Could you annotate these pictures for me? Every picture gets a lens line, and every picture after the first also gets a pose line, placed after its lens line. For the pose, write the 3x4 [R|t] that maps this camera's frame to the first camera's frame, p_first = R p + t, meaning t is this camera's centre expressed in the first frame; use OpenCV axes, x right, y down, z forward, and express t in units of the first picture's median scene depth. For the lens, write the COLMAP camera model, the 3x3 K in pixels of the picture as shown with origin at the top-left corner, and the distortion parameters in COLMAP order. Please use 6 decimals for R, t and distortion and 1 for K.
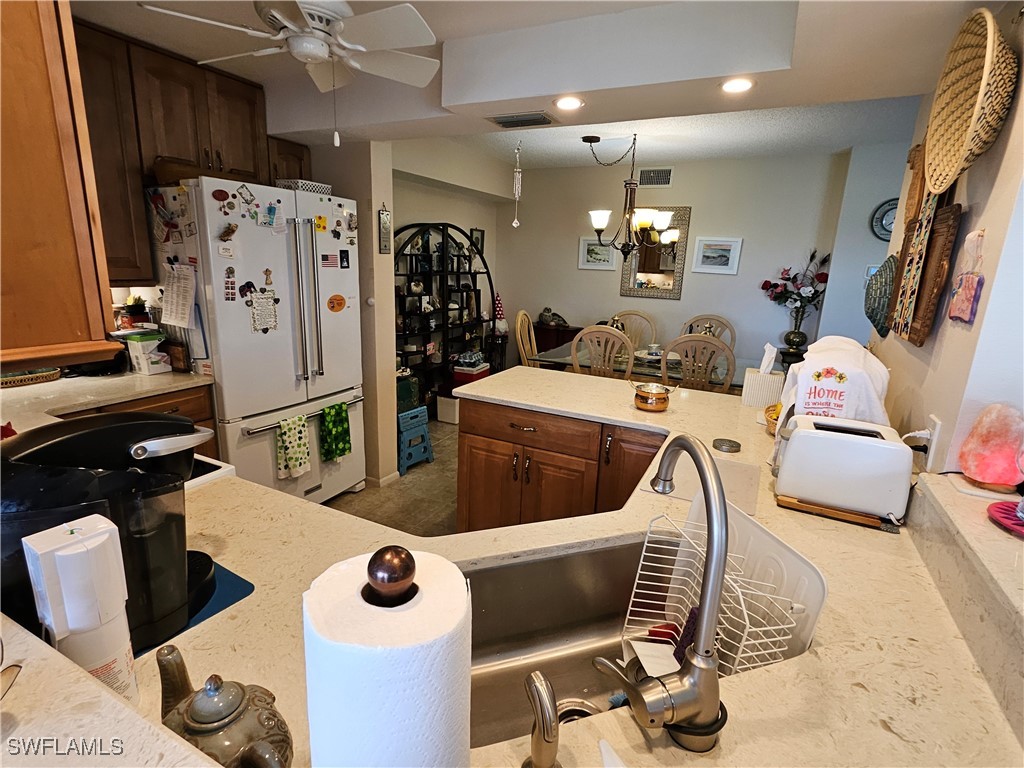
lens RADIAL K [[513.7, 0, 506.4], [0, 513.7, 389.3], [0, 0, 1]] dist [0.001629, 0.000934]
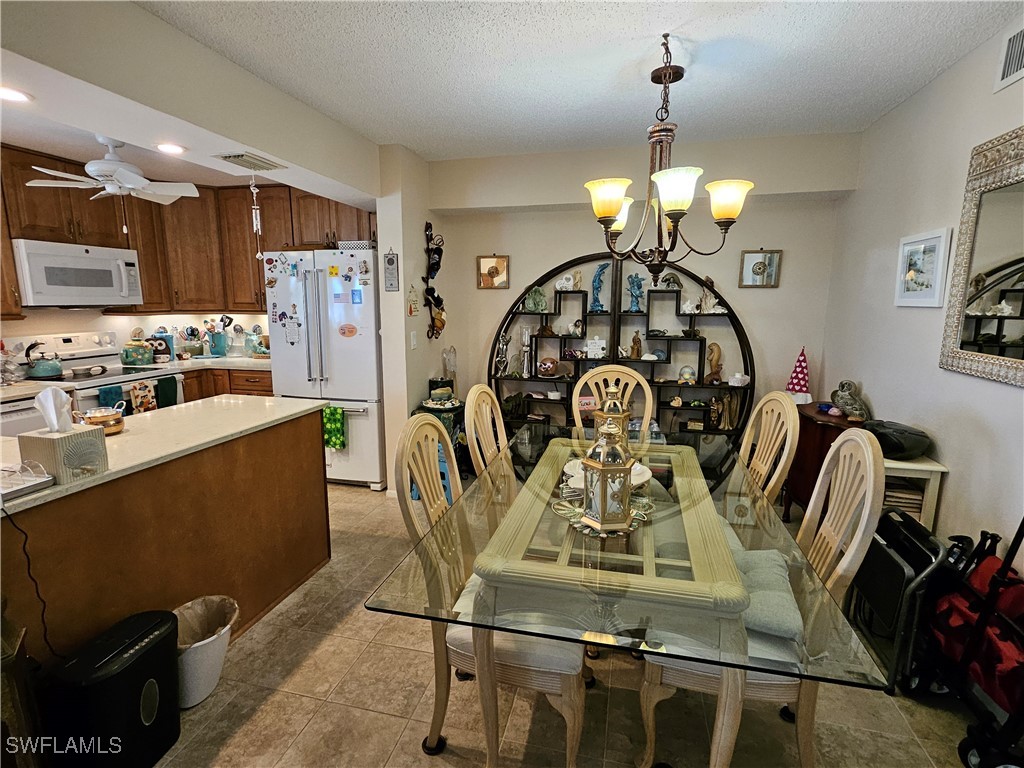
lens RADIAL K [[513.7, 0, 504.7], [0, 513.7, 388.3], [0, 0, 1]] dist [0.001629, 0.000934]
pose [[0.218052, 0.133481, -0.966766, 1.085430], [-0.236211, 0.968368, 0.080425, -0.238148], [0.946920, 0.210824, 0.242684, 1.159559]]
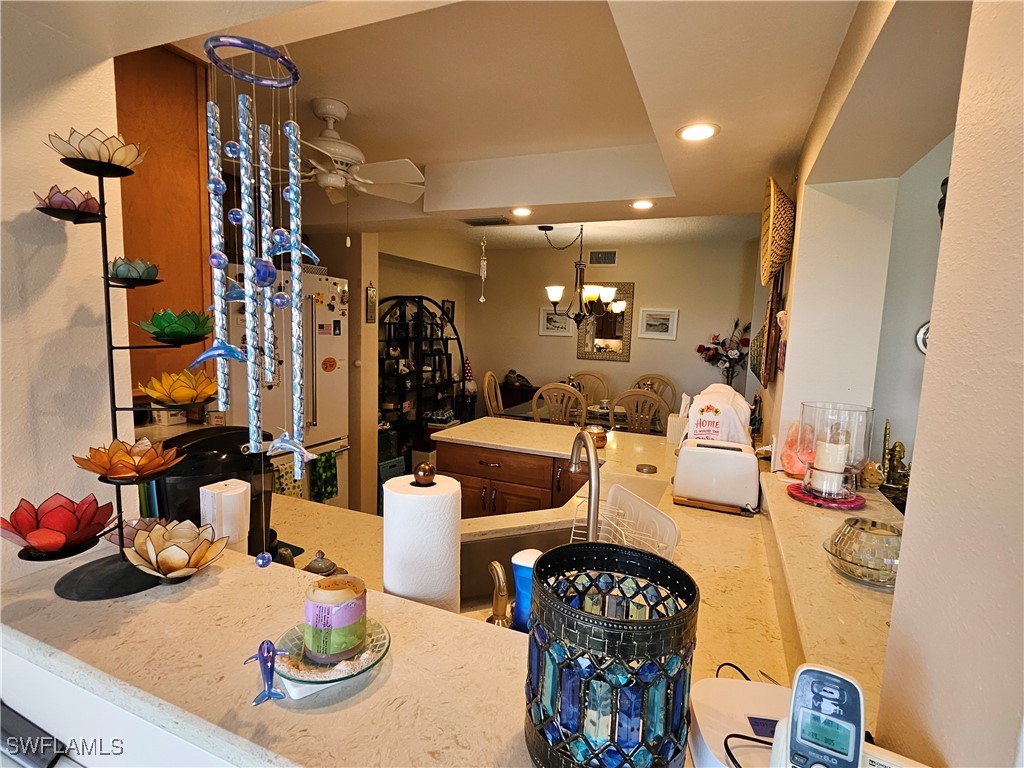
lens RADIAL K [[513.7, 0, 505.7], [0, 513.7, 388.7], [0, 0, 1]] dist [0.001629, 0.000934]
pose [[0.998183, -0.007917, 0.059732, -0.001024], [0.015377, 0.991976, -0.125484, 0.041367], [-0.058259, 0.126175, 0.990296, -0.181401]]
